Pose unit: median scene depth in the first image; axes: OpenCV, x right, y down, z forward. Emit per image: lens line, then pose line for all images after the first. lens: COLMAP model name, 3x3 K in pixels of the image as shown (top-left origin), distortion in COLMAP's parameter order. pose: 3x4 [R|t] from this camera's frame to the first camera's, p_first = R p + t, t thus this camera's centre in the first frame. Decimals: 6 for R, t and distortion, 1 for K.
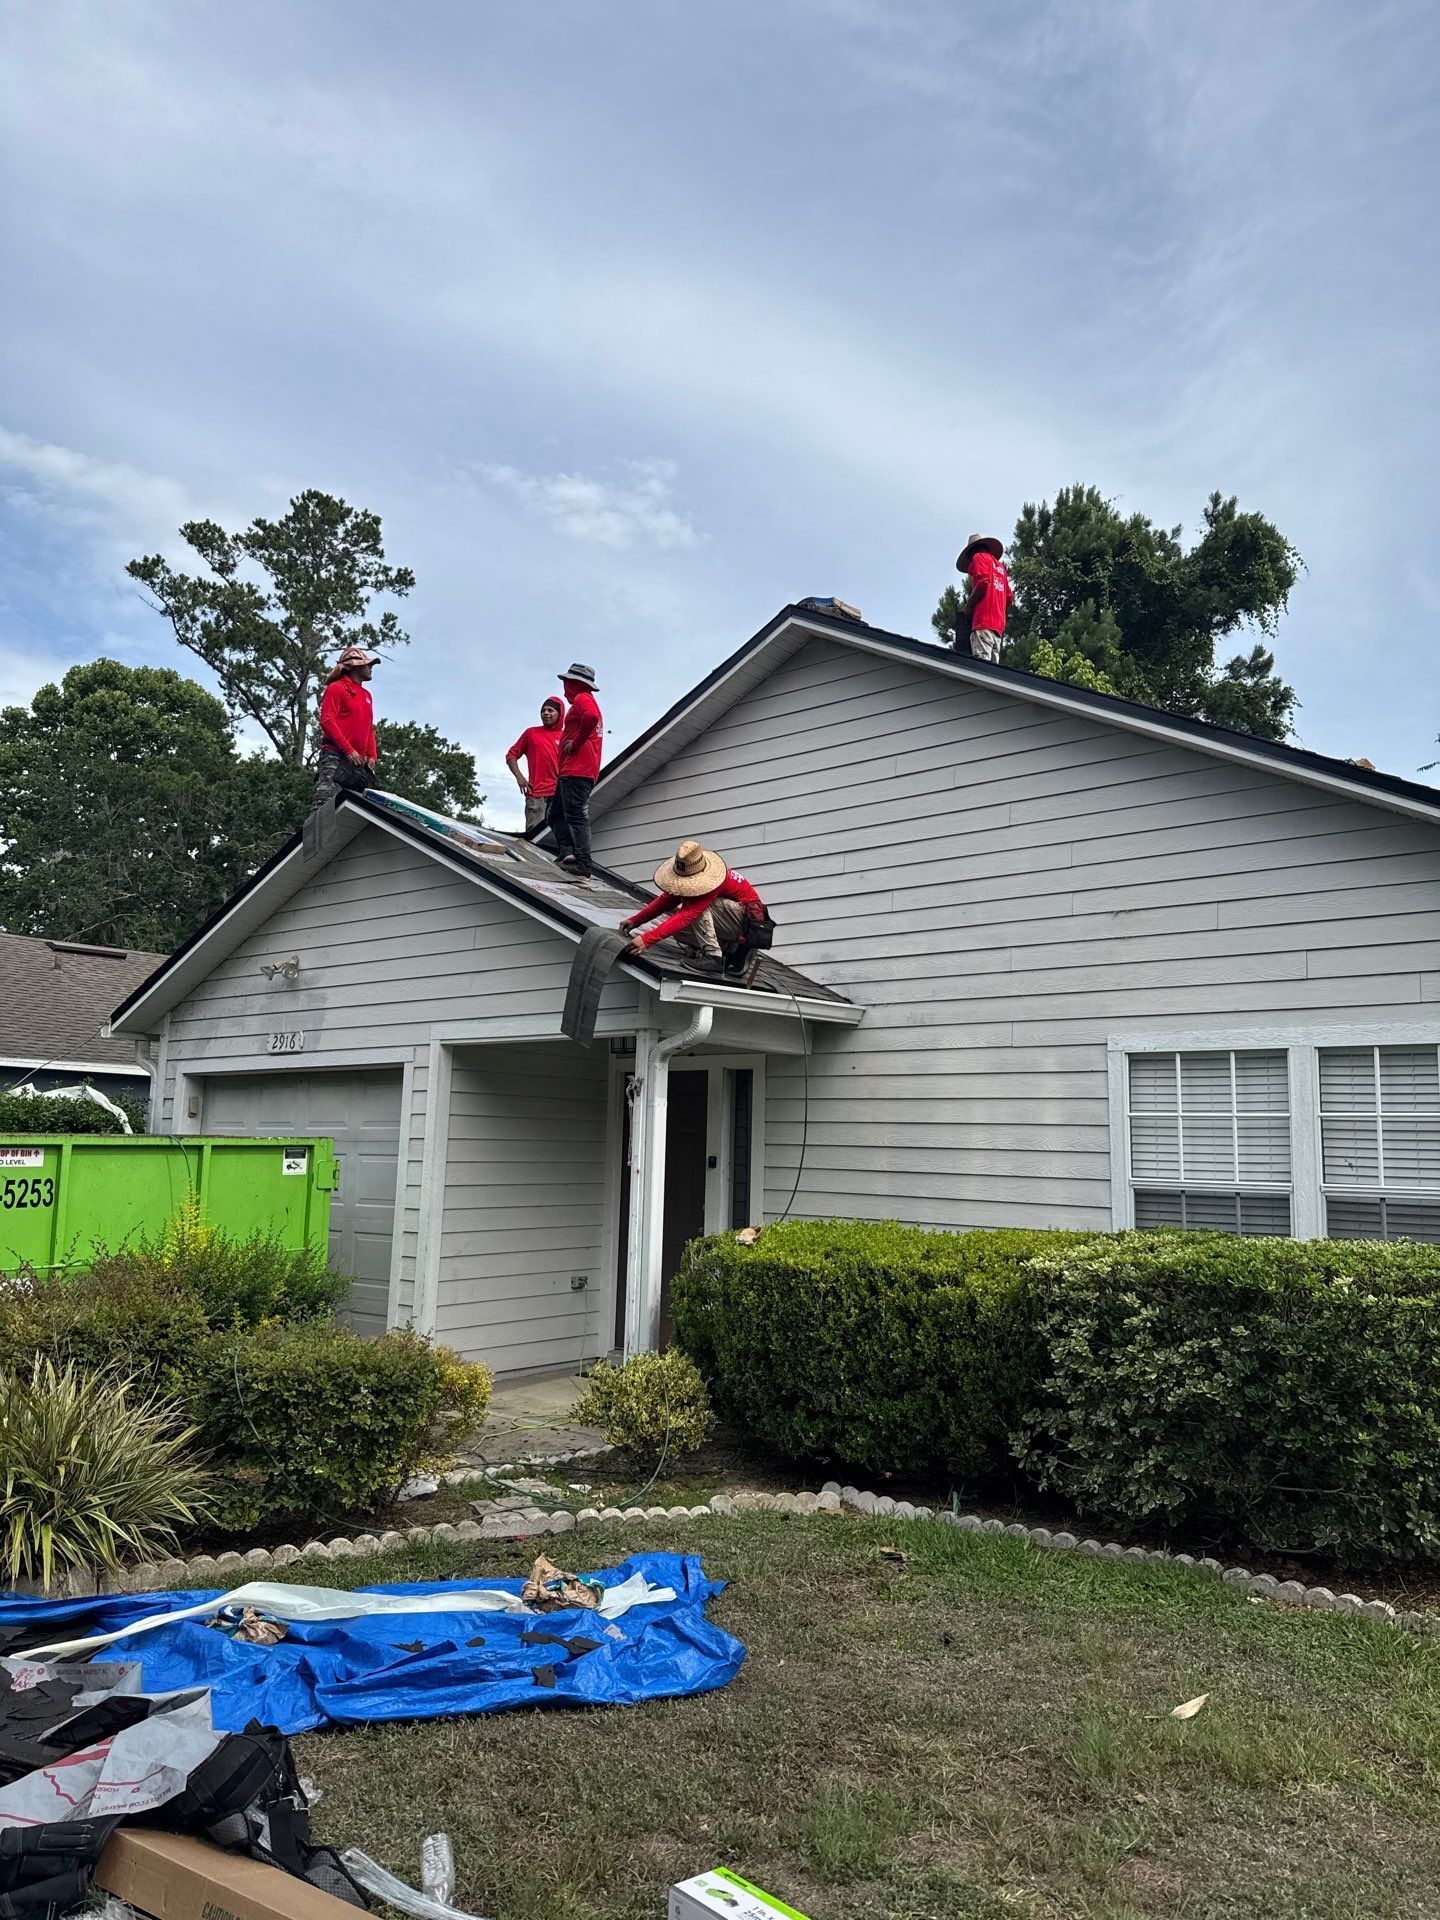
lens RADIAL K [[1406.0, 0, 721.1], [0, 1406.0, 931.2], [0, 0, 1]] dist [0.060469, -0.000126]
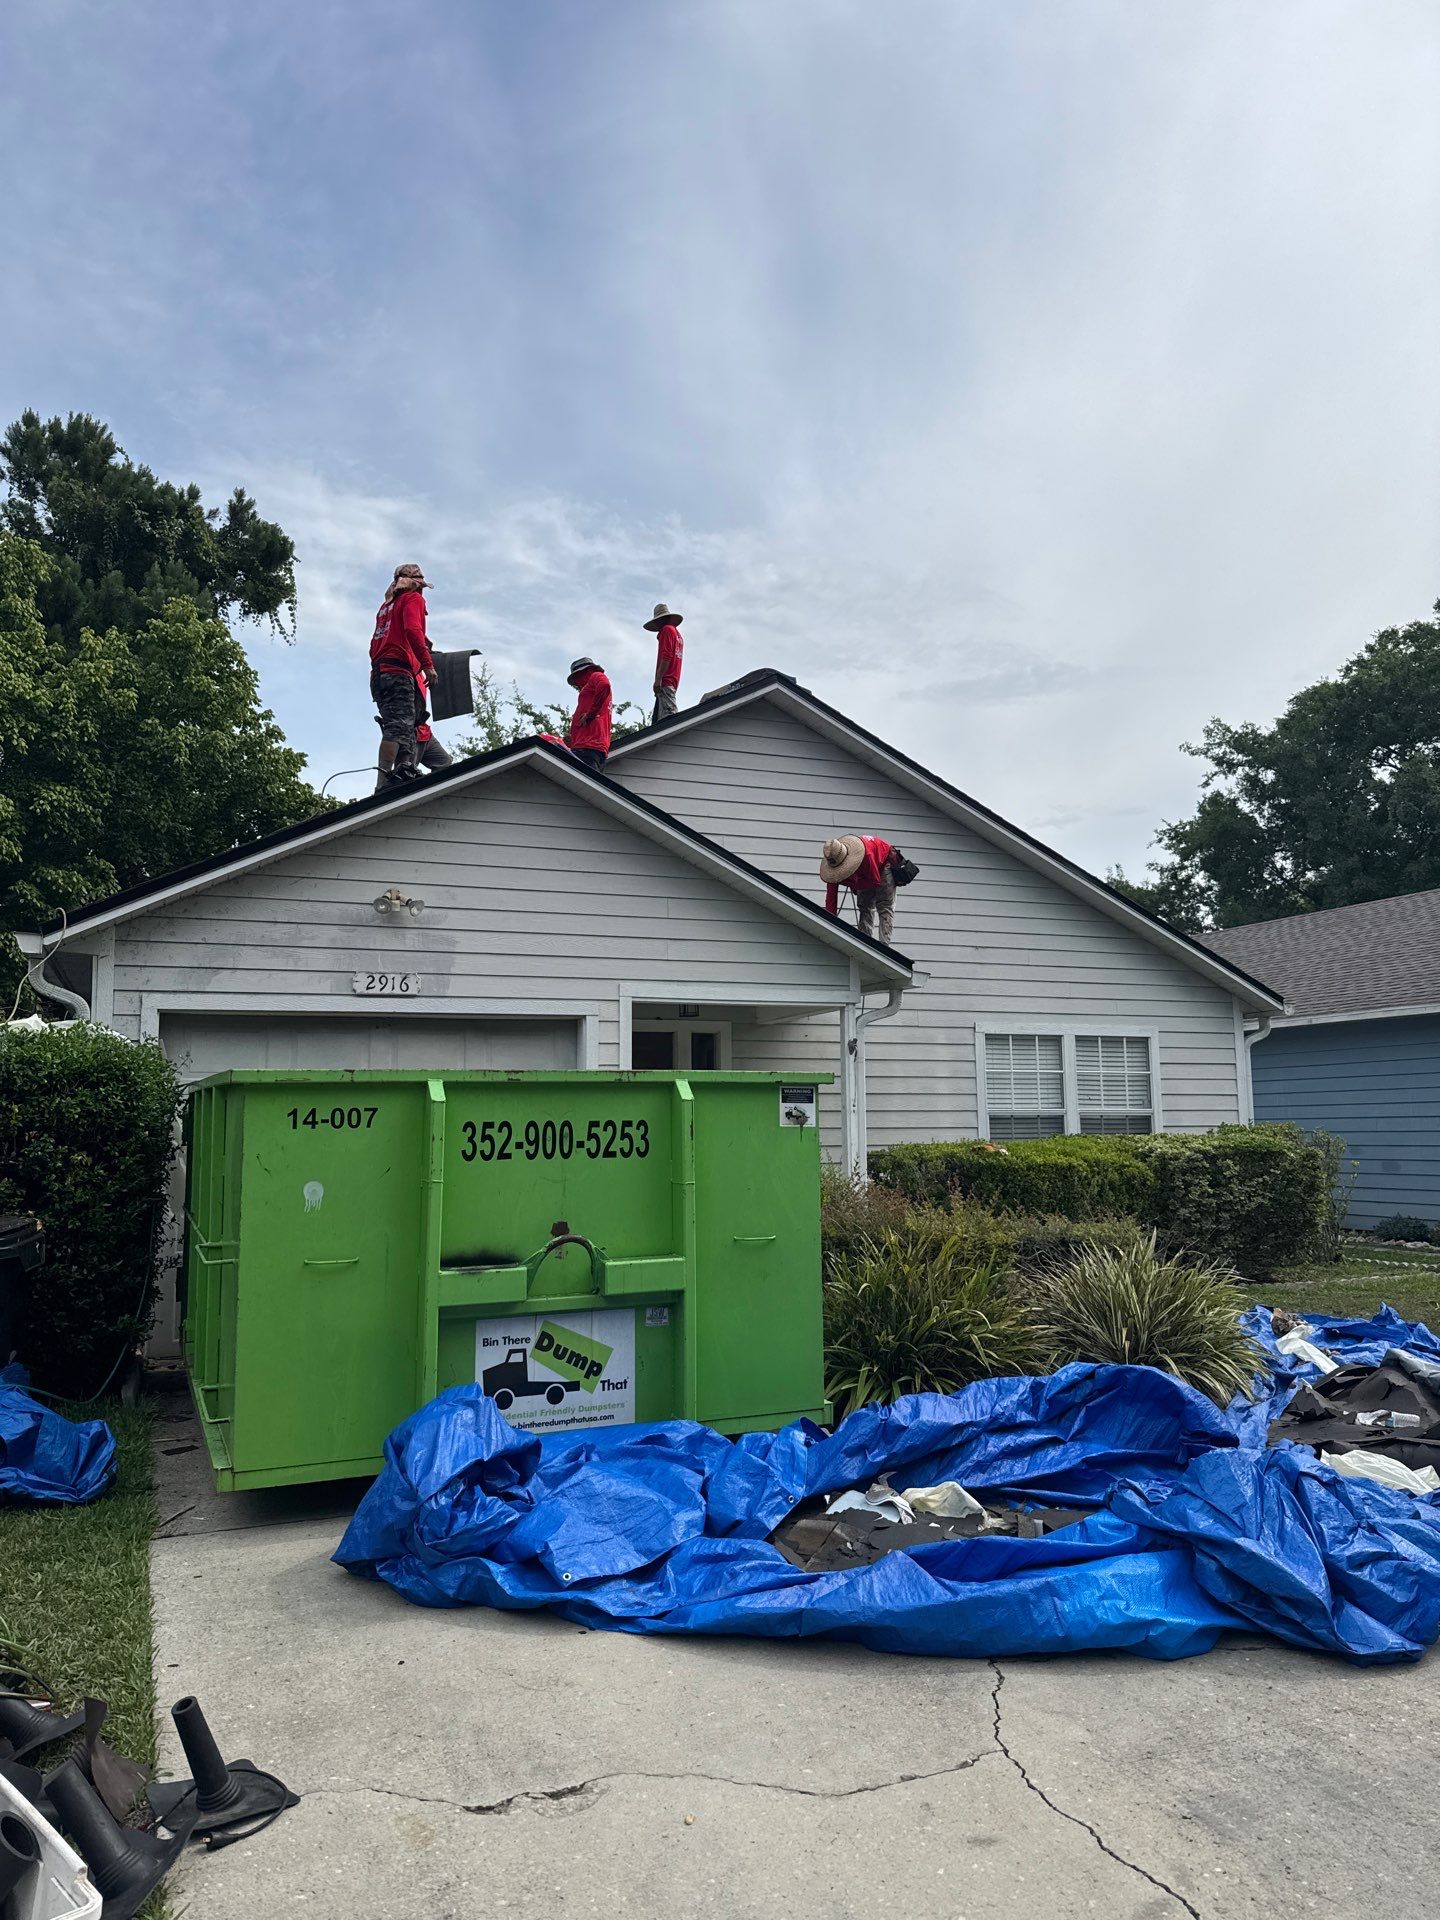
lens RADIAL K [[1427.9, 0, 720.0], [0, 1427.9, 960.0], [0, 0, 1]] dist [0.120872, 0.000040]
pose [[0.459690, 0.079961, 0.884472, -1.325652], [-0.116833, 0.992727, -0.029026, 0.084696], [-0.880361, -0.089993, 0.465689, 0.498098]]
